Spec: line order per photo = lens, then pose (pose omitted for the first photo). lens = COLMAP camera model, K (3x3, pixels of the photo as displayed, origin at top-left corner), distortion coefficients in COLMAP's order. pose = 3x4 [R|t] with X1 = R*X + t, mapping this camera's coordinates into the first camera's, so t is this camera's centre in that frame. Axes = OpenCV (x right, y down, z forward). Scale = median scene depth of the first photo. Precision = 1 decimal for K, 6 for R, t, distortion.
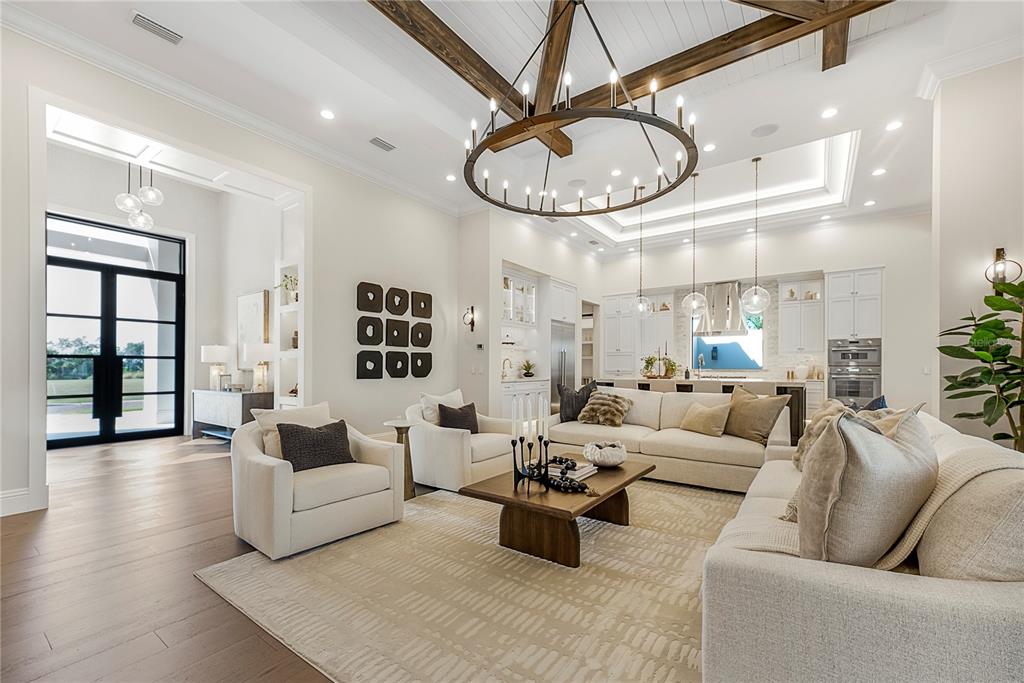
lens RADIAL K [[416.3, 0, 512.9], [0, 416.3, 368.2], [0, 0, 1]] dist [0.000994, 0.000139]
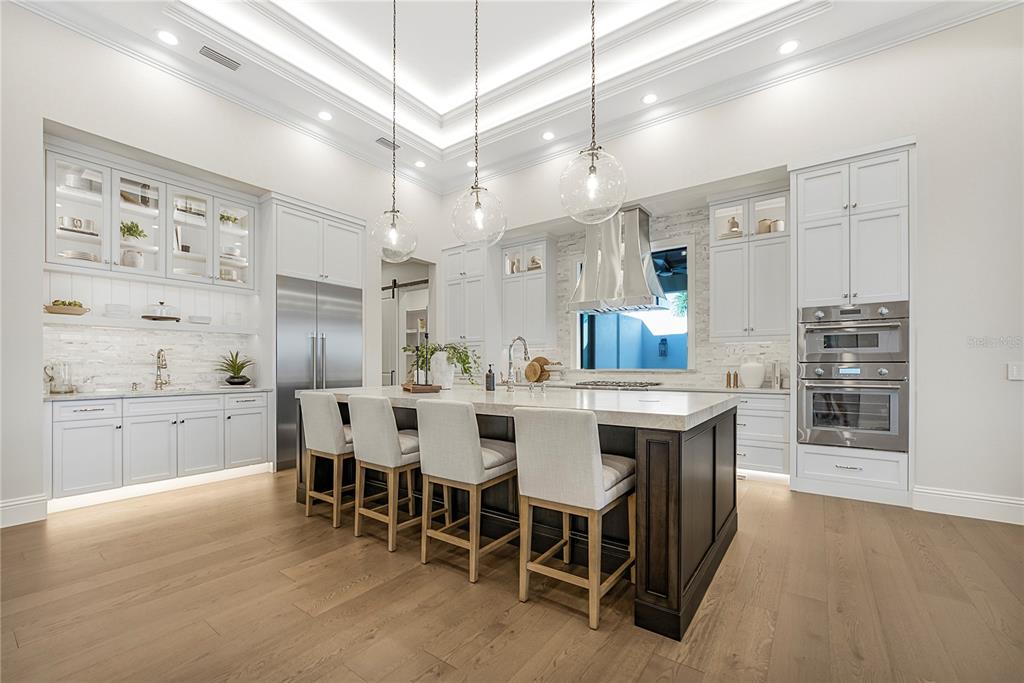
lens RADIAL K [[429.3, 0, 511.0], [0, 429.3, 368.2], [0, 0, 1]] dist [-0.002010, -0.000286]
pose [[0.999997, -0.002340, 0.000318, 0.400610], [0.002340, 0.999996, -0.001493, 0.001342], [-0.000314, 0.001494, 0.999999, 0.474096]]
